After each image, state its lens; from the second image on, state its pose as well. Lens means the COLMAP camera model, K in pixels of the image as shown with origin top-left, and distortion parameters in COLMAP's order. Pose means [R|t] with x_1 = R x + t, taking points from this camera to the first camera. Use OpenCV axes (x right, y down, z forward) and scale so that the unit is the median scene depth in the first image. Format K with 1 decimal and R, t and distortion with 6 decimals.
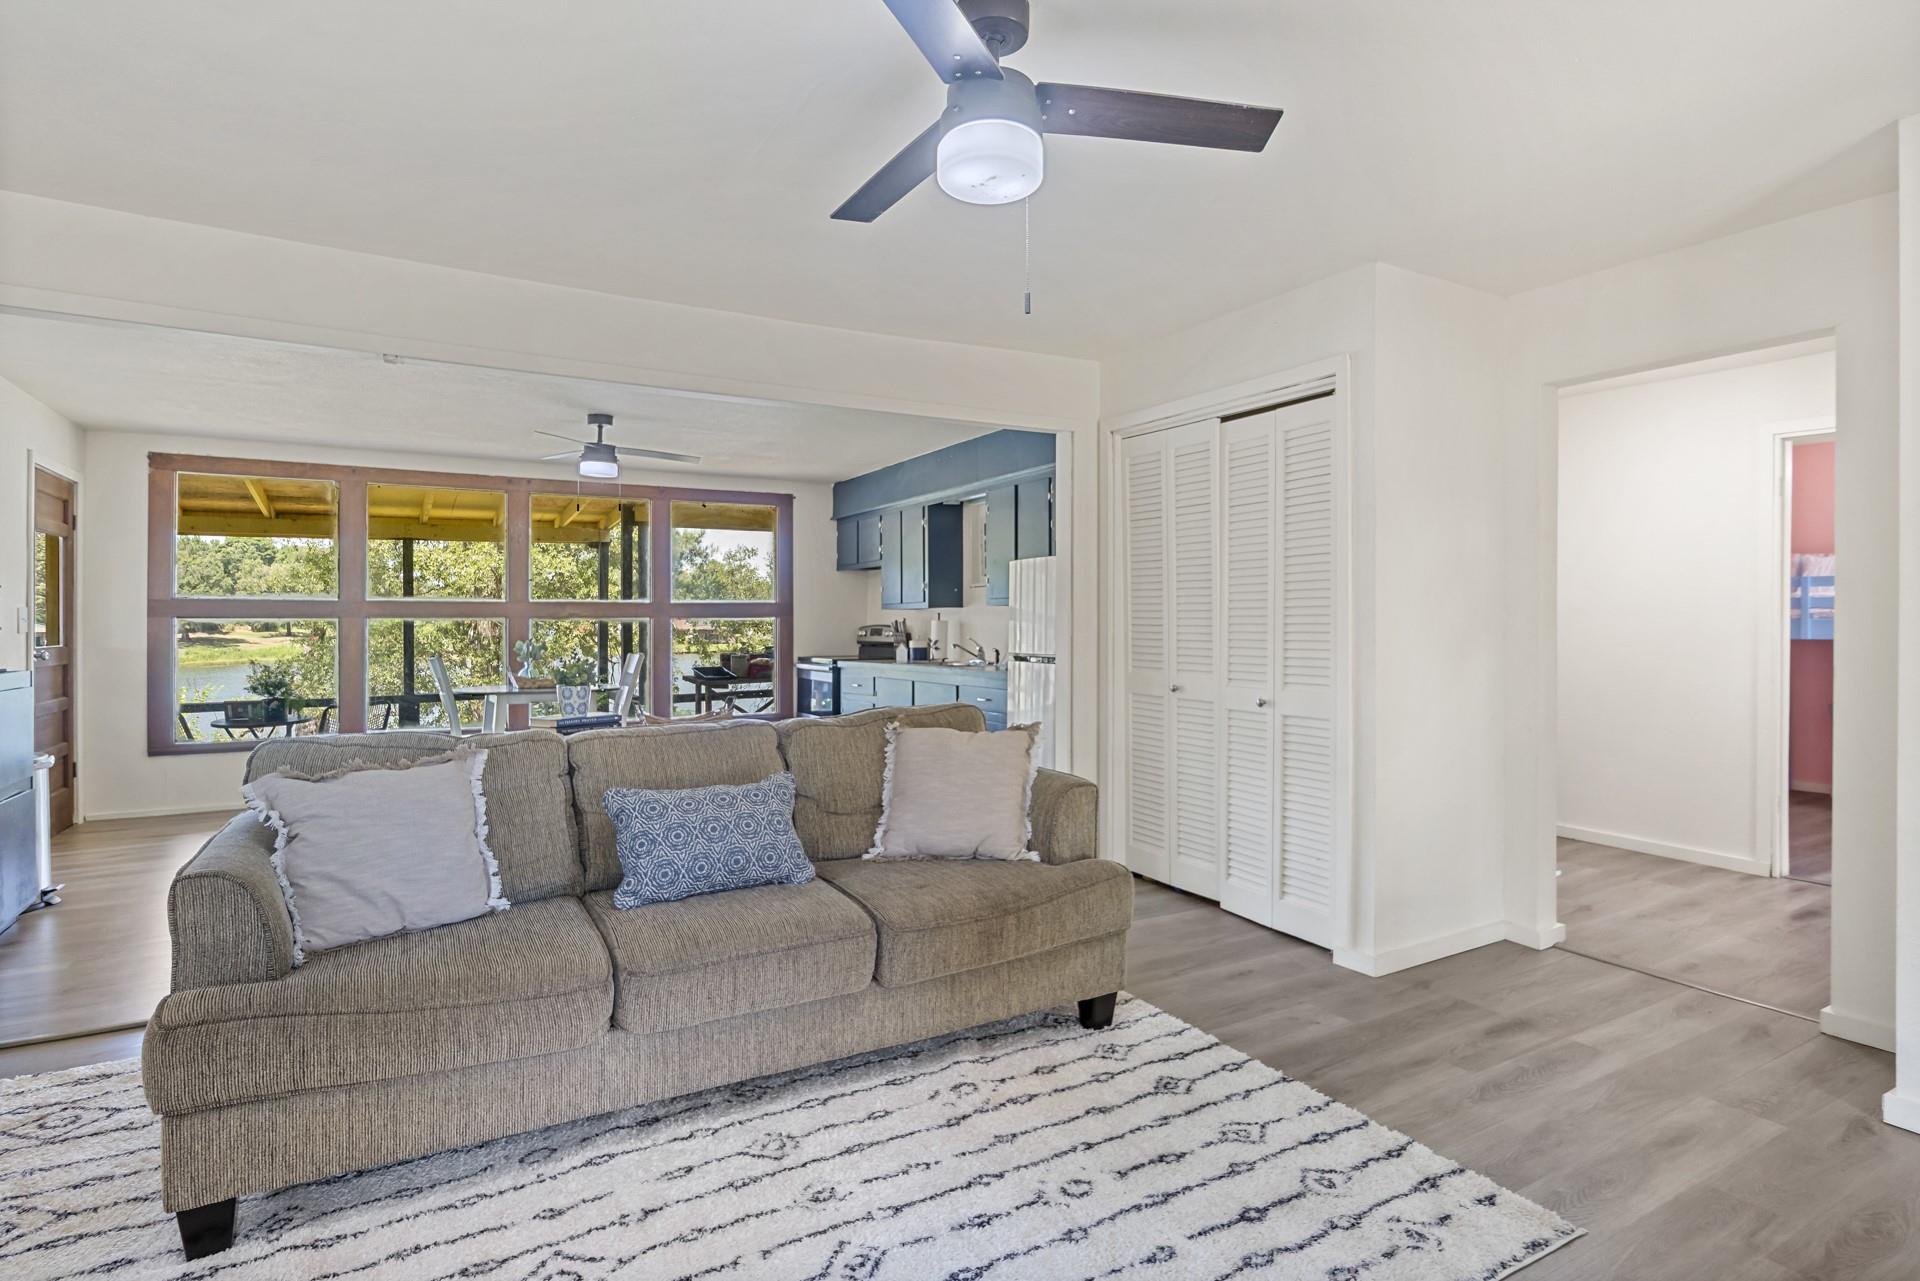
lens RADIAL K [[972.7, 0, 960.9], [0, 972.7, 636.3], [0, 0, 1]] dist [-0.030738, 0.000282]
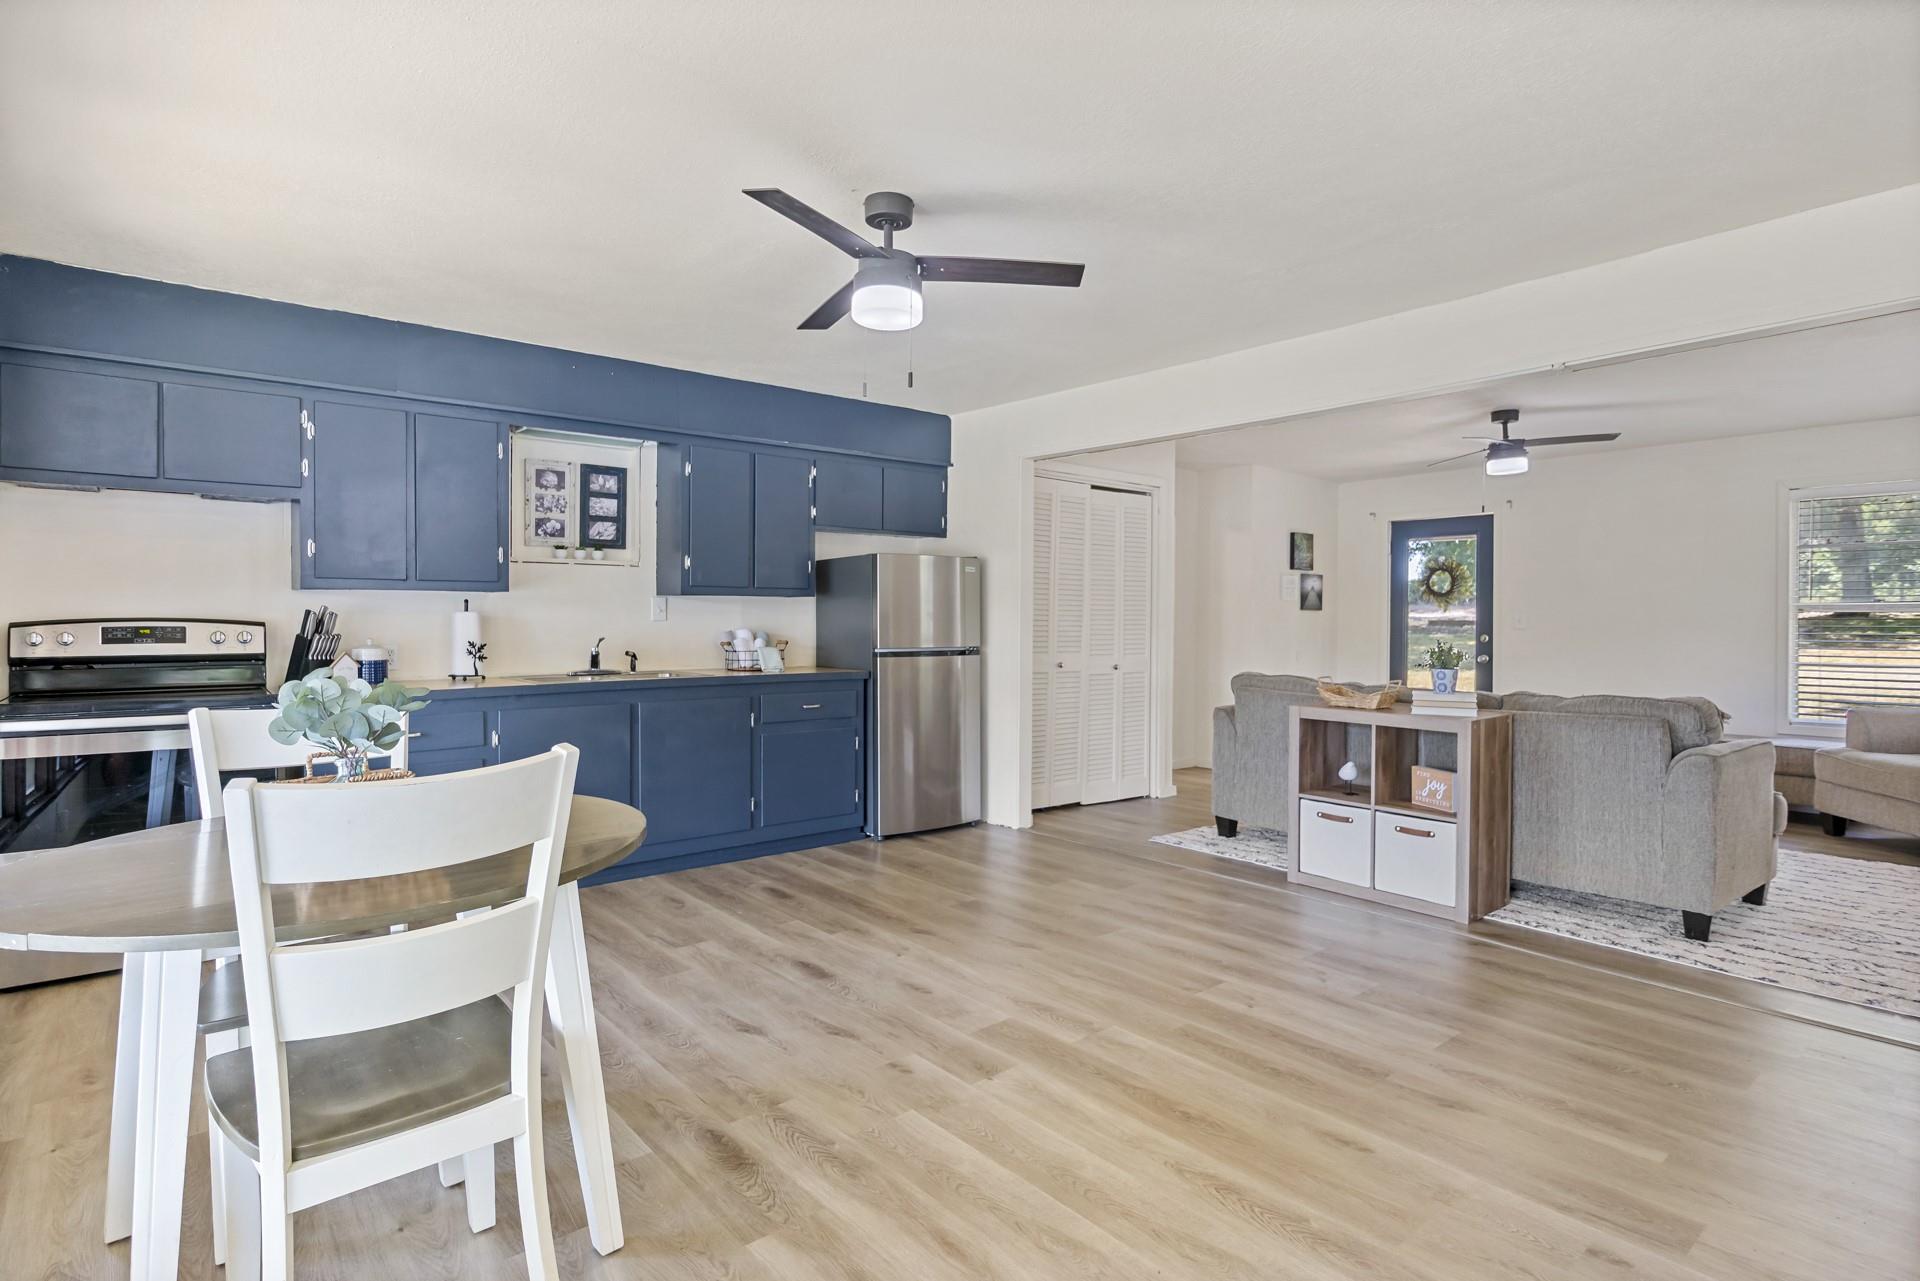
lens RADIAL K [[972.7, 0, 960.9], [0, 972.7, 636.3], [0, 0, 1]] dist [-0.030738, 0.000282]
pose [[-0.184154, -0.015226, 0.982779, -0.588556], [0.007292, 0.999831, 0.016856, -0.007962], [-0.982870, 0.010270, -0.184012, 0.708614]]
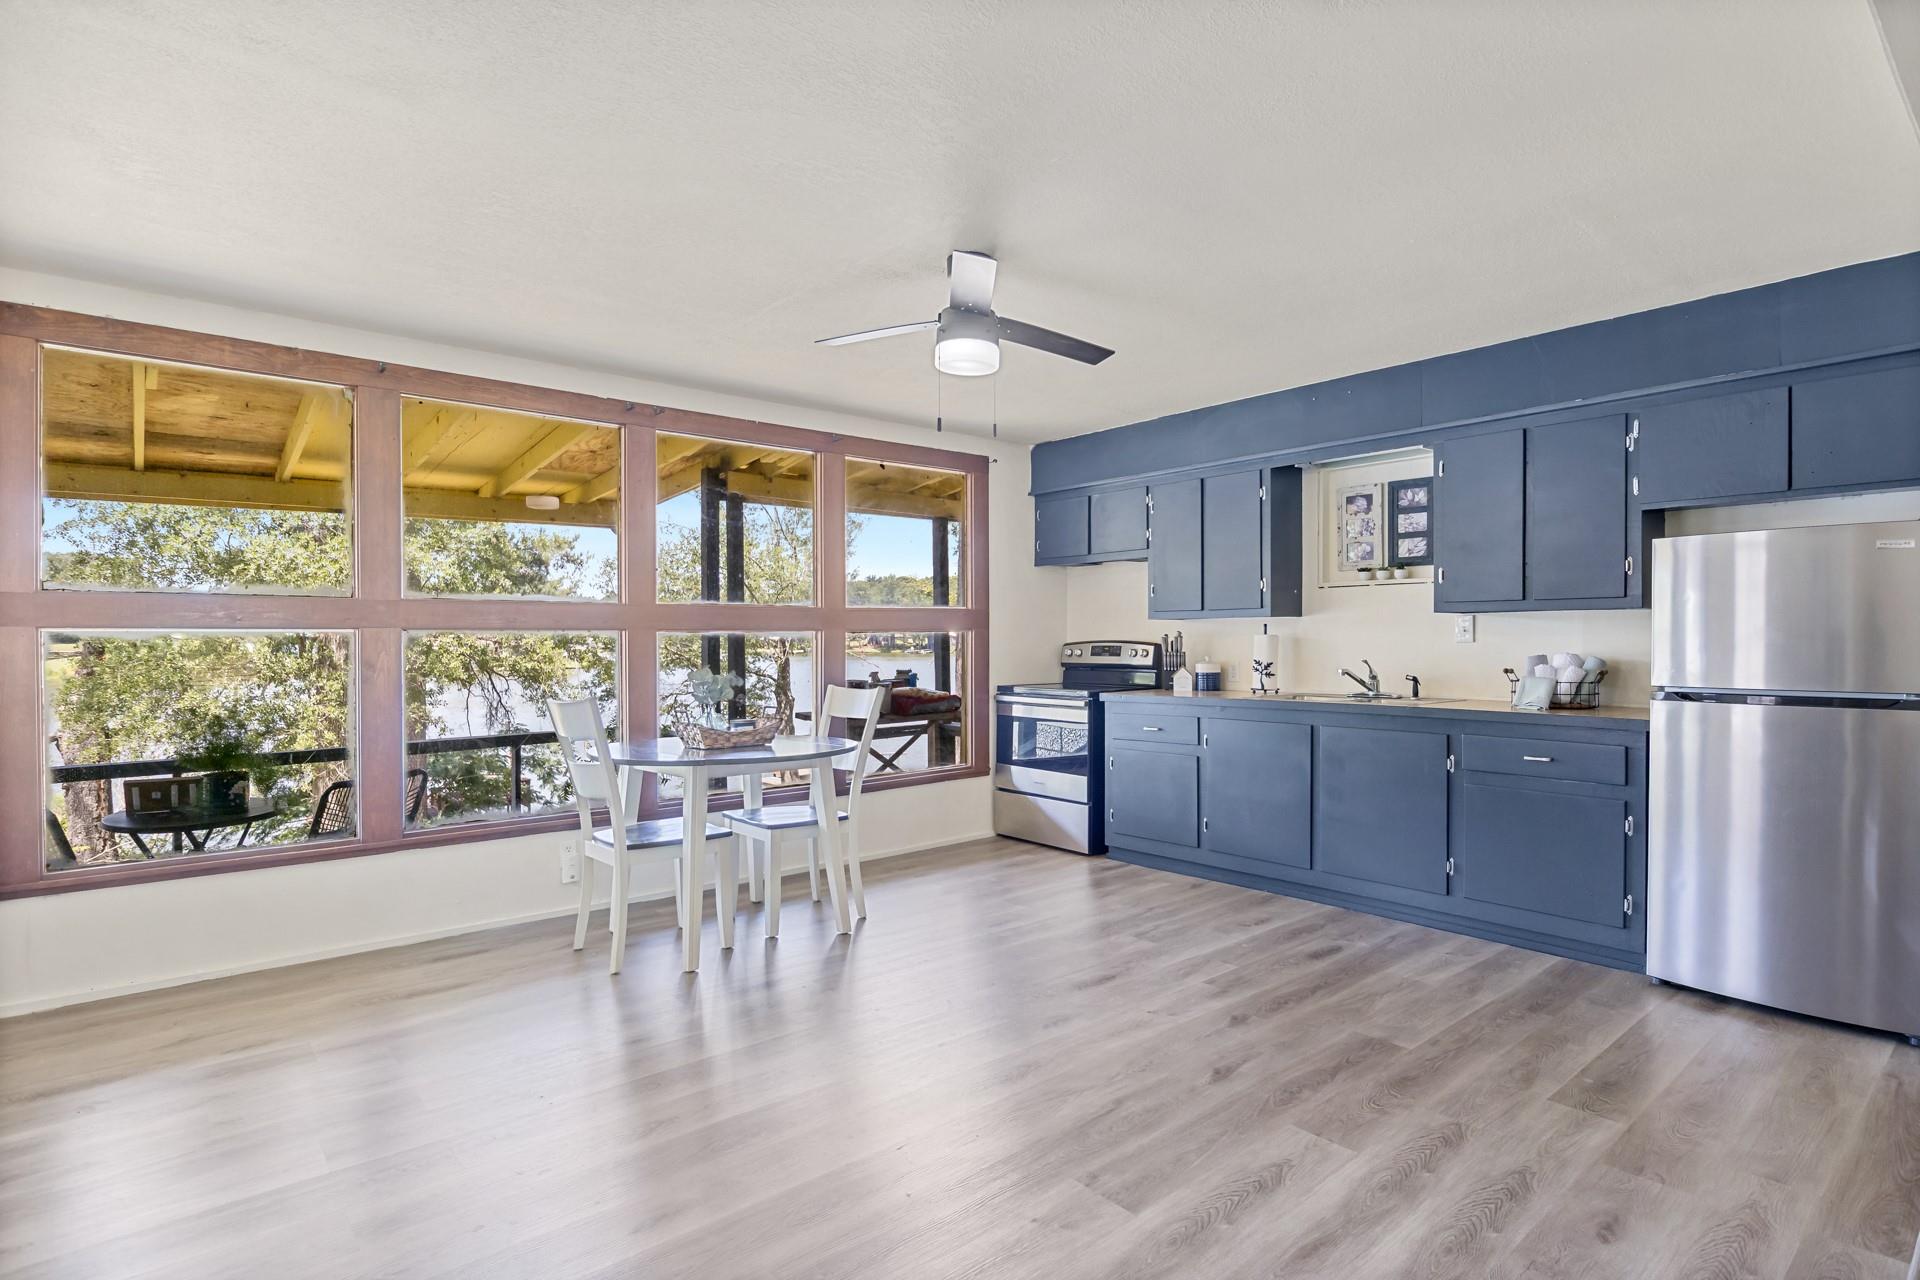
lens RADIAL K [[959.2, 0, 959.6], [0, 959.2, 649.6], [0, 0, 1]] dist [-0.030025, -0.000575]
pose [[0.983879, -0.001848, 0.178826, -0.319690], [0.001797, 0.999998, 0.000445, -0.005532], [-0.178826, -0.000116, 0.983881, 0.313523]]
